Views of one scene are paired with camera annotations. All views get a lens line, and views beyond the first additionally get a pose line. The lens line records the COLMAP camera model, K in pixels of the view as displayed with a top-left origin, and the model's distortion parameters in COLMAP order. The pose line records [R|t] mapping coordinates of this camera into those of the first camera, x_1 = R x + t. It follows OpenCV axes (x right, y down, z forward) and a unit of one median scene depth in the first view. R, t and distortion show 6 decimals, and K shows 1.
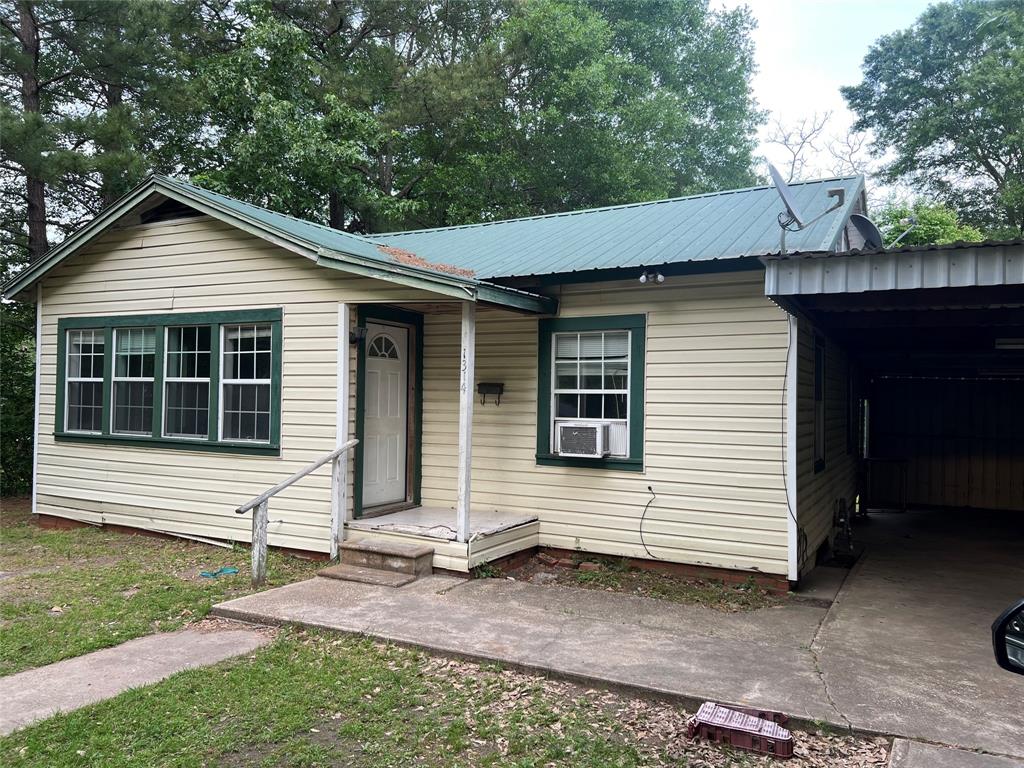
lens RADIAL K [[765.2, 0, 512.0], [0, 765.2, 384.0], [0, 0, 1]] dist [0.102287, -0.132860]
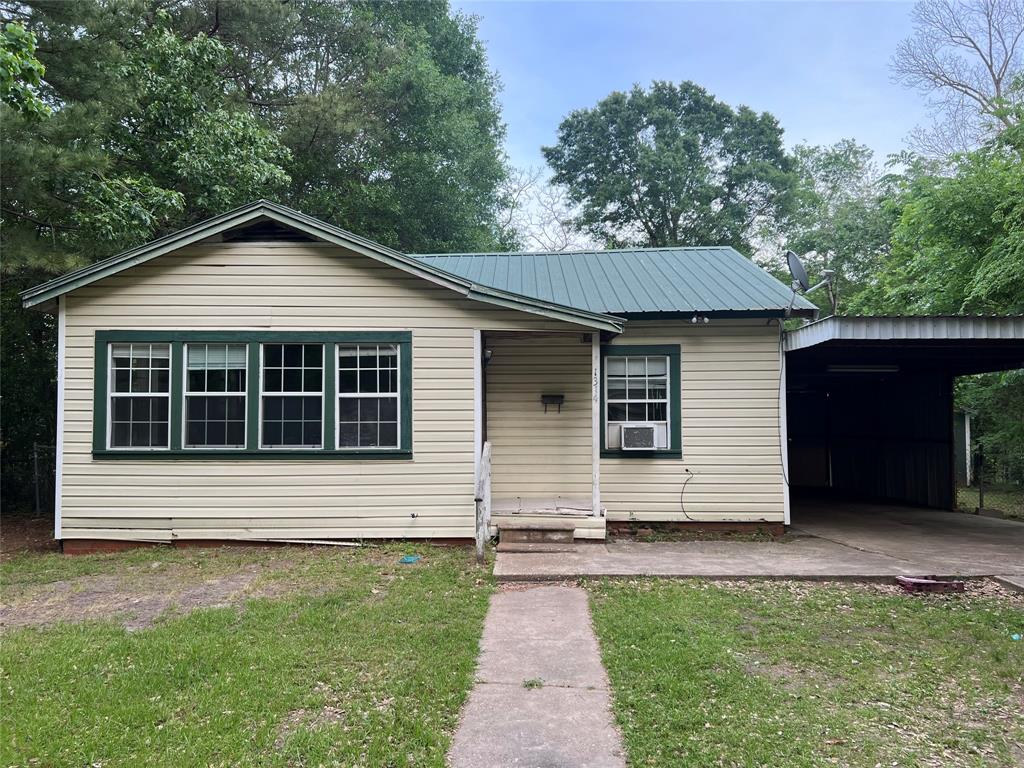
lens RADIAL K [[765.2, 0, 512.0], [0, 765.2, 384.0], [0, 0, 1]] dist [0.102287, -0.132860]
pose [[0.891250, 0.001233, 0.453511, -0.685334], [0.007243, 0.999830, -0.016954, 0.001311], [-0.453455, 0.018395, 0.891089, -0.090053]]
